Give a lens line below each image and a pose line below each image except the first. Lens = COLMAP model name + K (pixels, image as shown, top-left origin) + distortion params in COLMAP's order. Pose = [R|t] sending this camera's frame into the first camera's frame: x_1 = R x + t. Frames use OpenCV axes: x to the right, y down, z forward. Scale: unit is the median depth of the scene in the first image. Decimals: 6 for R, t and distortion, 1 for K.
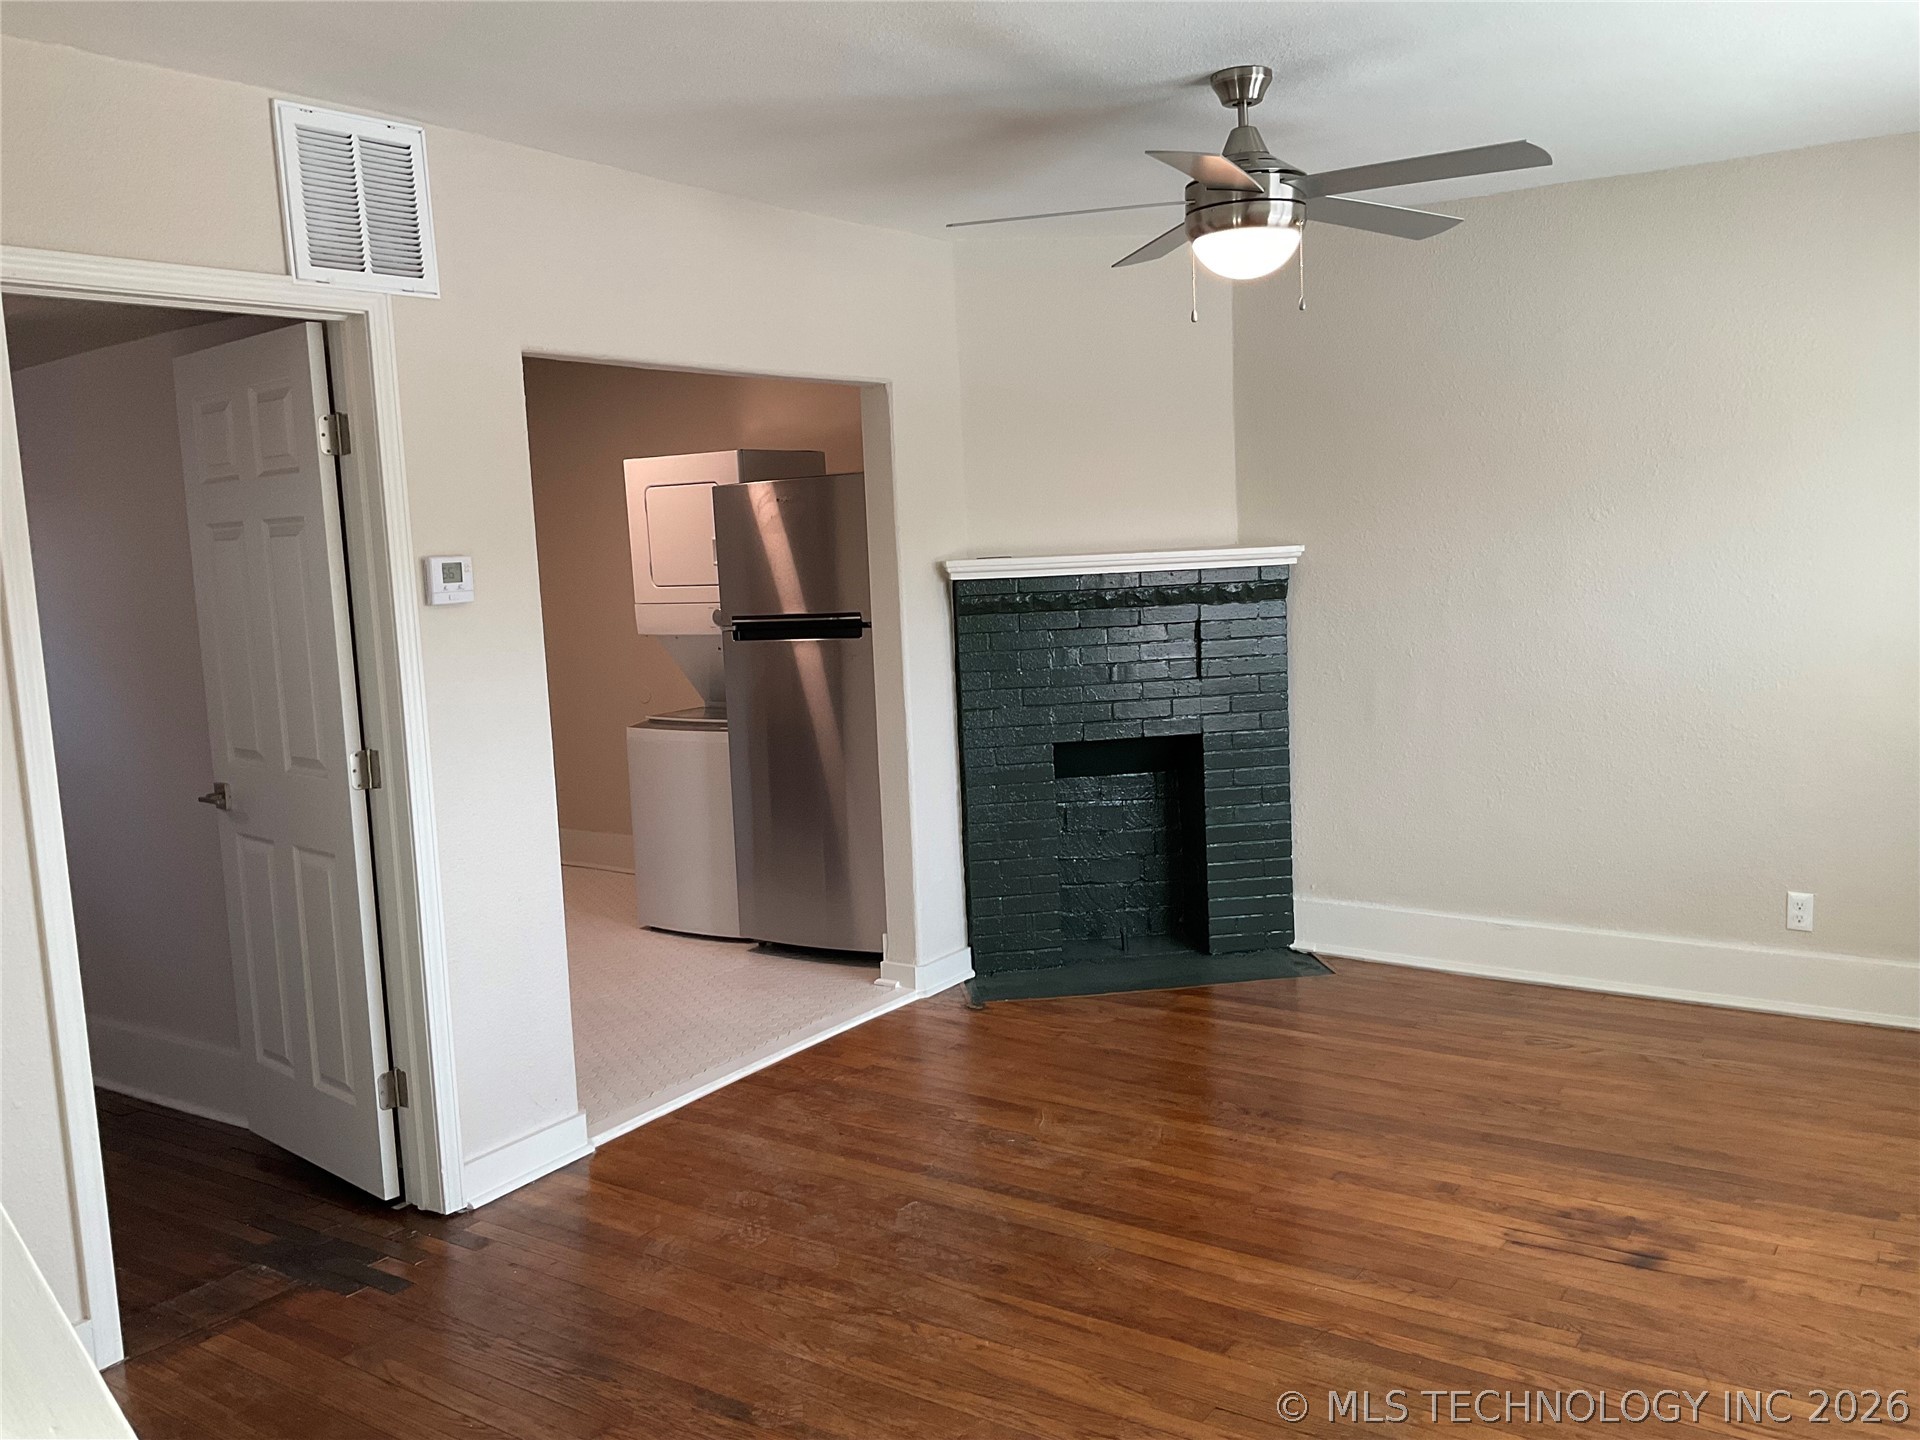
lens RADIAL K [[1580.8, 0, 960.5], [0, 1580.8, 728.9], [0, 0, 1]] dist [0.111924, -0.216503]
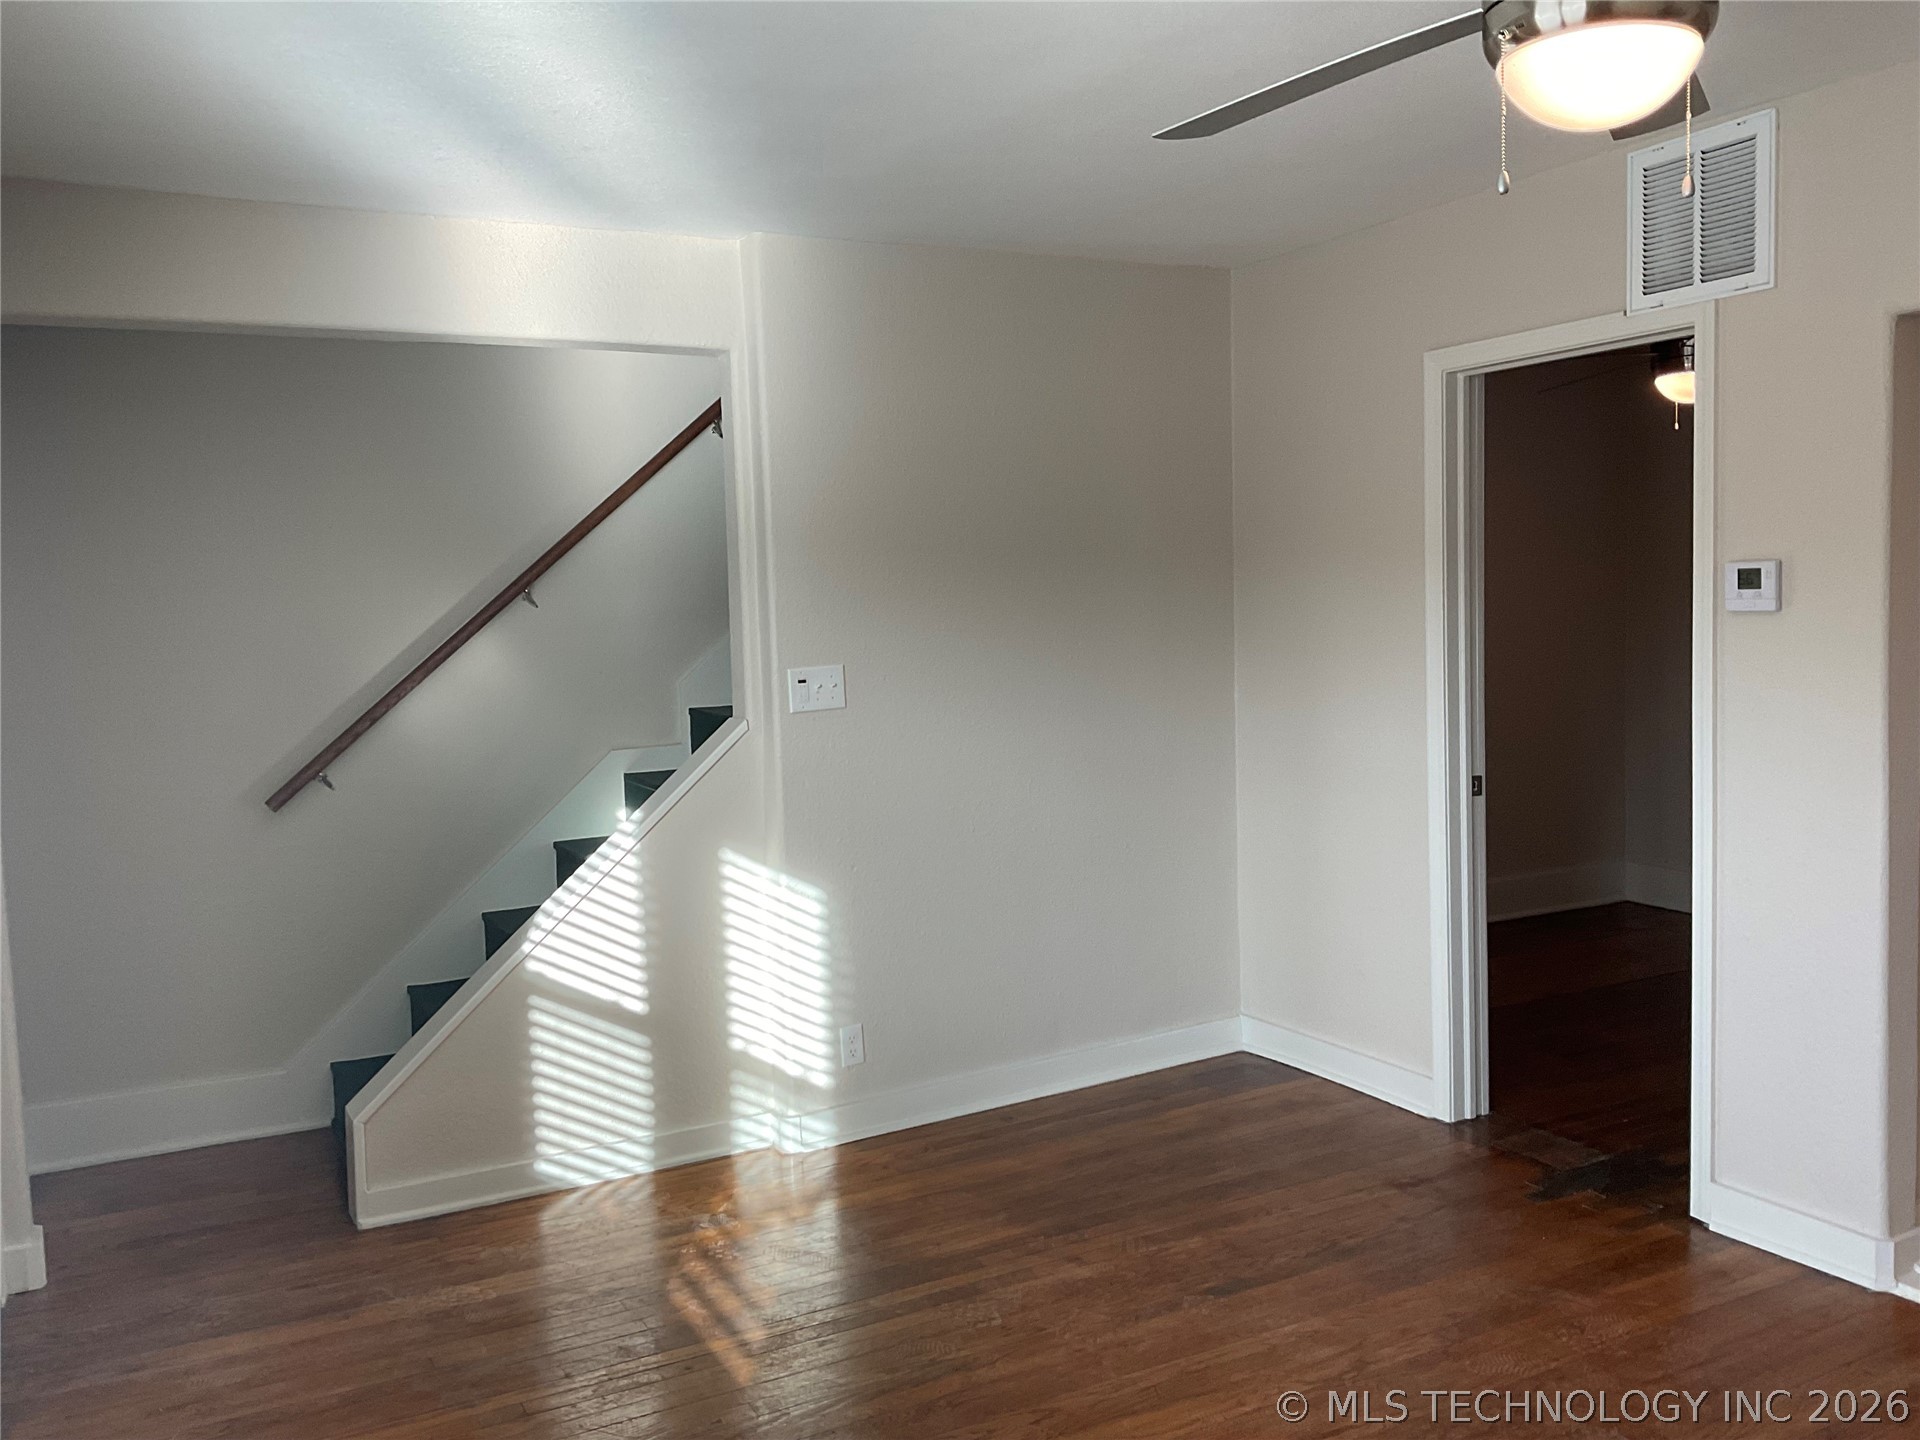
lens RADIAL K [[1580.8, 0, 960.5], [0, 1580.8, 728.9], [0, 0, 1]] dist [0.111924, -0.216503]
pose [[-0.469202, 0.141123, -0.871742, 0.582623], [-0.053620, 0.980774, 0.187634, -0.128457], [0.881461, 0.134781, -0.452615, 0.806909]]
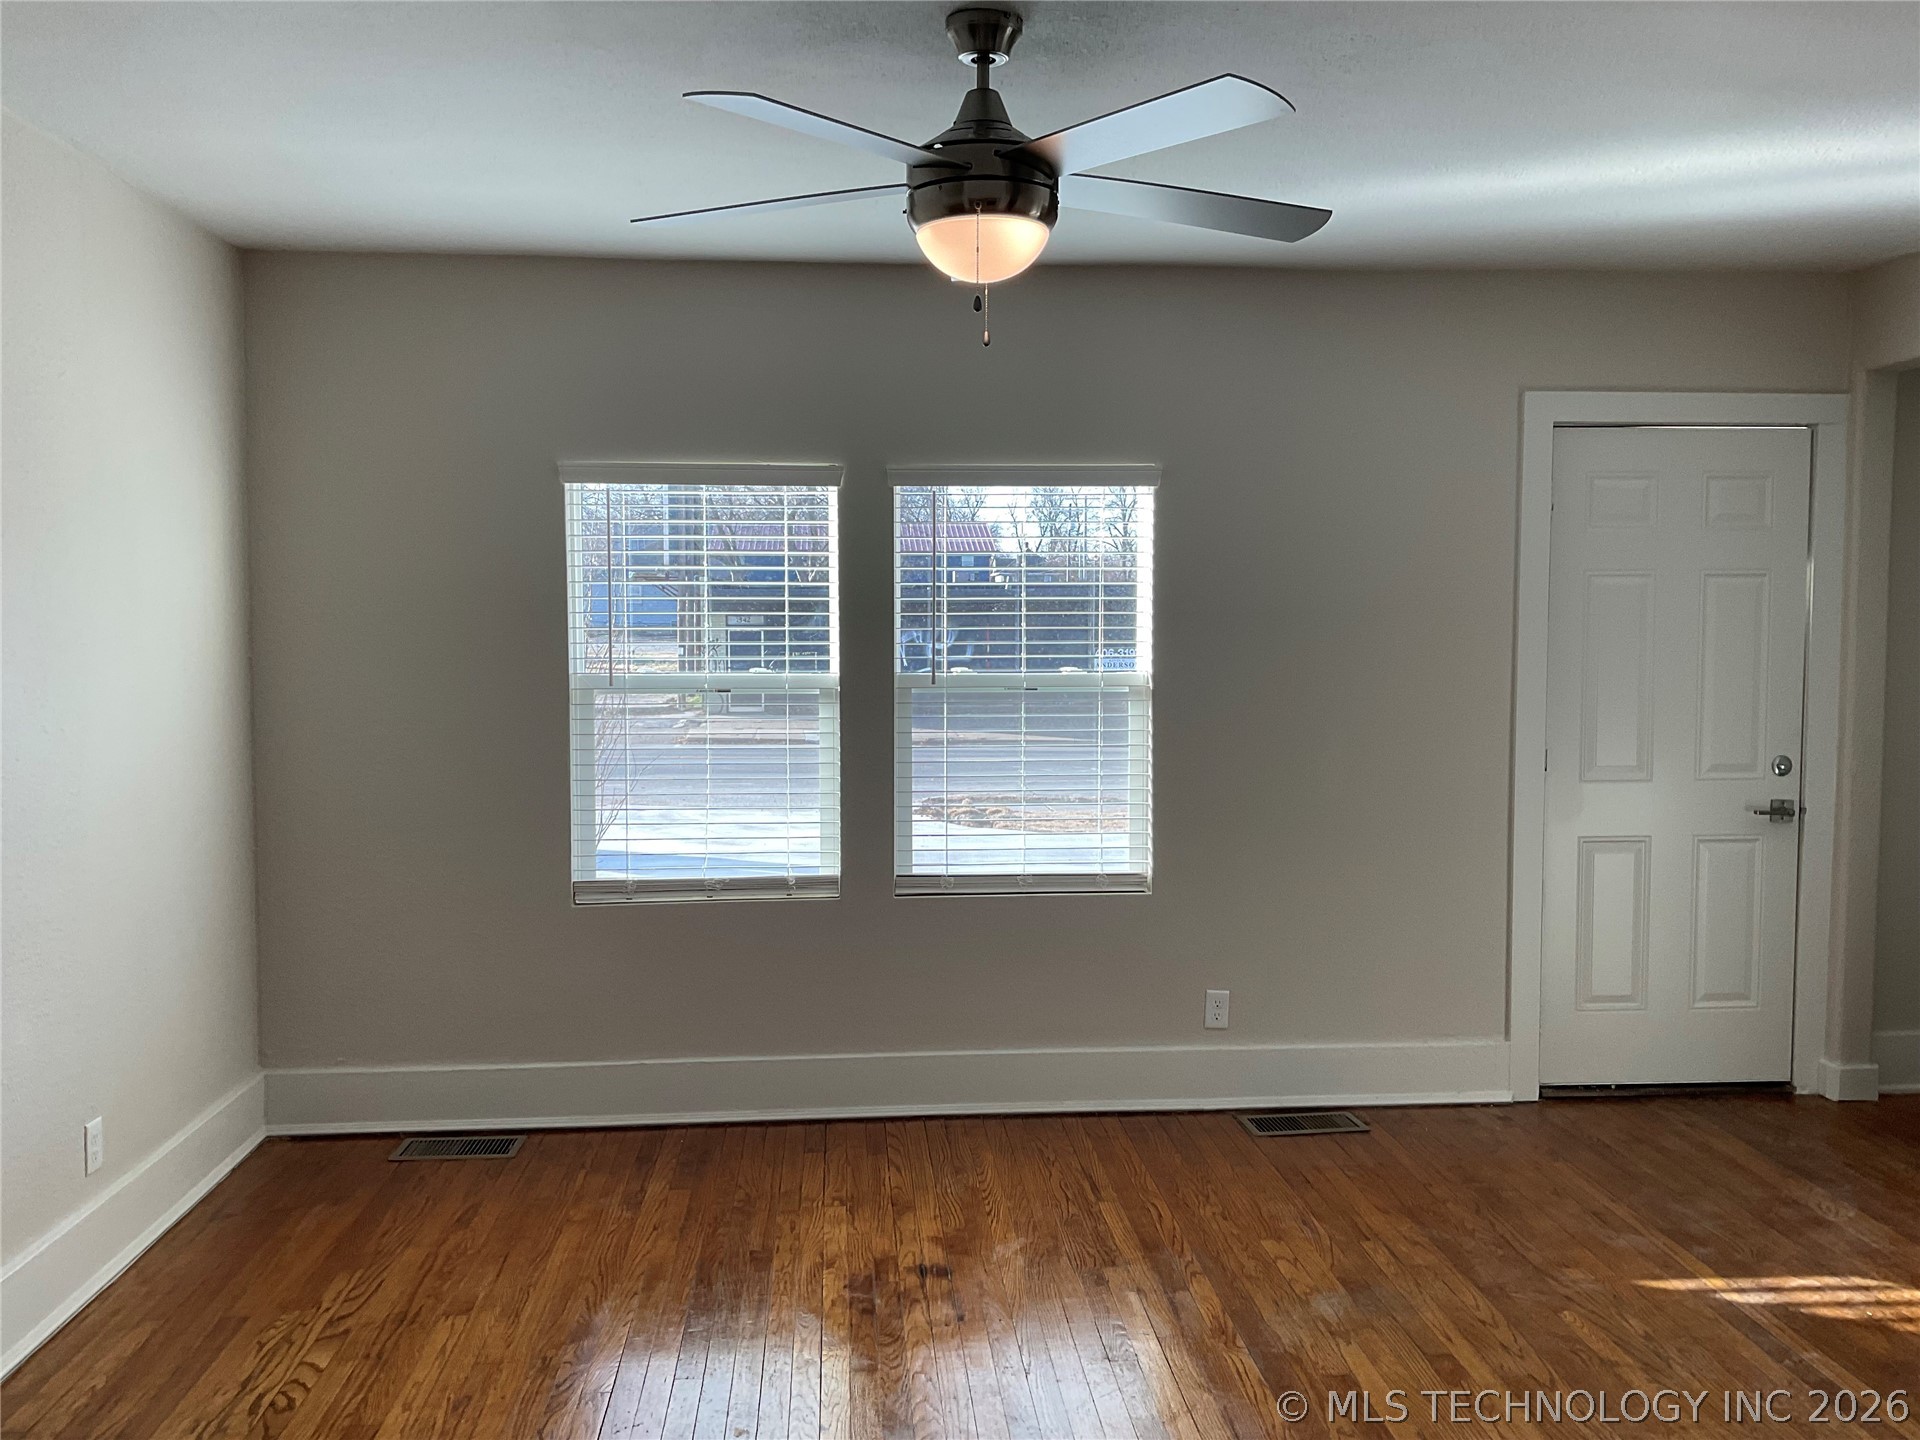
lens RADIAL K [[1580.8, 0, 960.5], [0, 1580.8, 728.9], [0, 0, 1]] dist [0.111924, -0.216503]
pose [[-0.622814, -0.009918, 0.782307, -0.316460], [0.123238, 0.986193, 0.110616, -0.112686], [-0.772603, 0.165303, -0.612992, 1.132601]]
